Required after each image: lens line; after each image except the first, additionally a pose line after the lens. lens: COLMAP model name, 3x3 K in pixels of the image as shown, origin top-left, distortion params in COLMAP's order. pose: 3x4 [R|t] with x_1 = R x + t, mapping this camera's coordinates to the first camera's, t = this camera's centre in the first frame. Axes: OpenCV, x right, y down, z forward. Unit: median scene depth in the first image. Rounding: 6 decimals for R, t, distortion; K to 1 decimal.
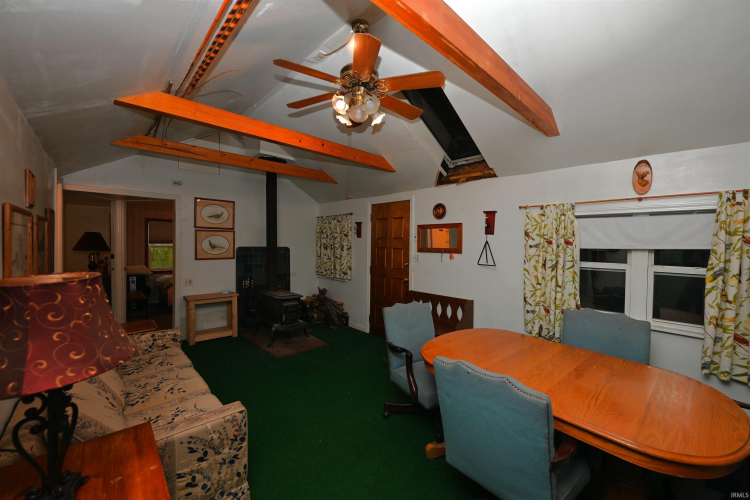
lens RADIAL K [[299.1, 0, 375.0], [0, 299.1, 250.0], [0, 0, 1]] dist [-0.001013, -0.000124]
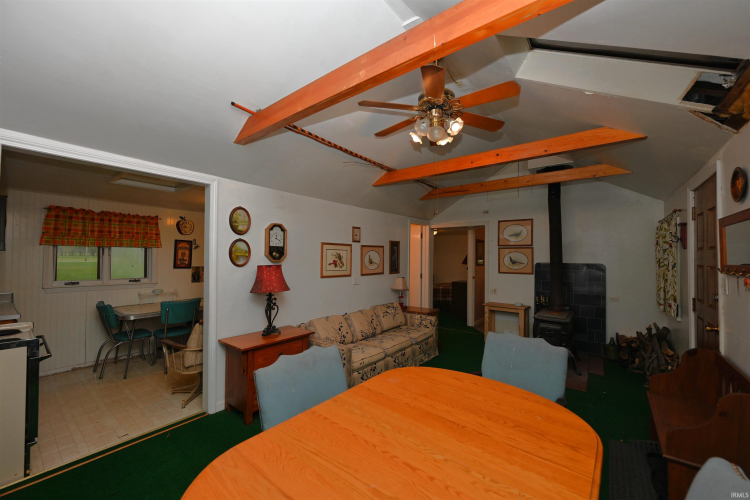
lens RADIAL K [[299.1, 0, 375.0], [0, 299.1, 250.0], [0, 0, 1]] dist [-0.001013, -0.000124]
pose [[0.146061, -0.035766, -0.988629, 0.532782], [-0.030119, 0.998722, -0.040581, 0.004742], [0.988817, 0.035704, 0.144797, 0.356394]]
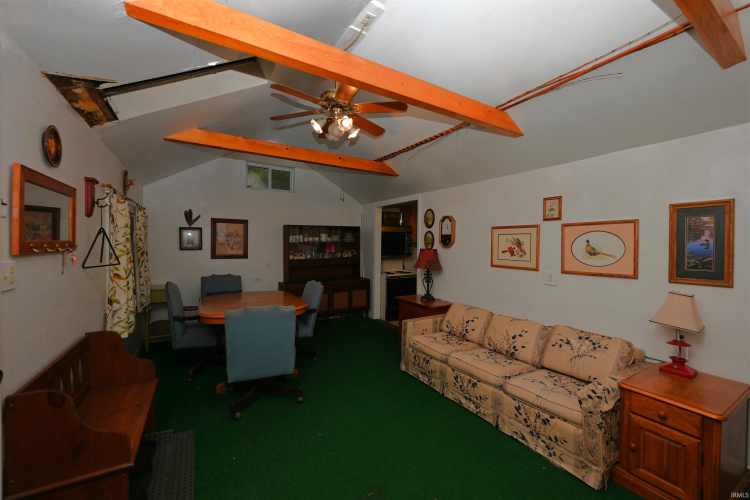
lens RADIAL K [[299.1, 0, 375.0], [0, 299.1, 250.0], [0, 0, 1]] dist [-0.001013, -0.000124]
pose [[-0.975912, -0.024431, 0.216792, -0.266454], [-0.014143, 0.998704, 0.048884, -0.023311], [-0.217706, 0.044641, -0.974993, 1.198081]]
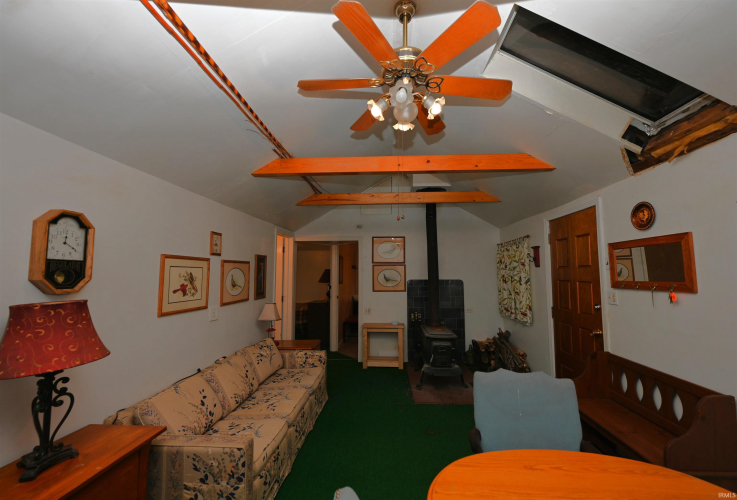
lens RADIAL K [[298.4, 0, 378.3], [0, 298.4, 252.5], [0, 0, 1]] dist [0.000592, -0.000180]
pose [[0.695556, -0.066942, -0.715346, 0.242801], [-0.003878, 0.995286, -0.096910, -0.004442], [0.718461, 0.070180, 0.692018, 0.235128]]
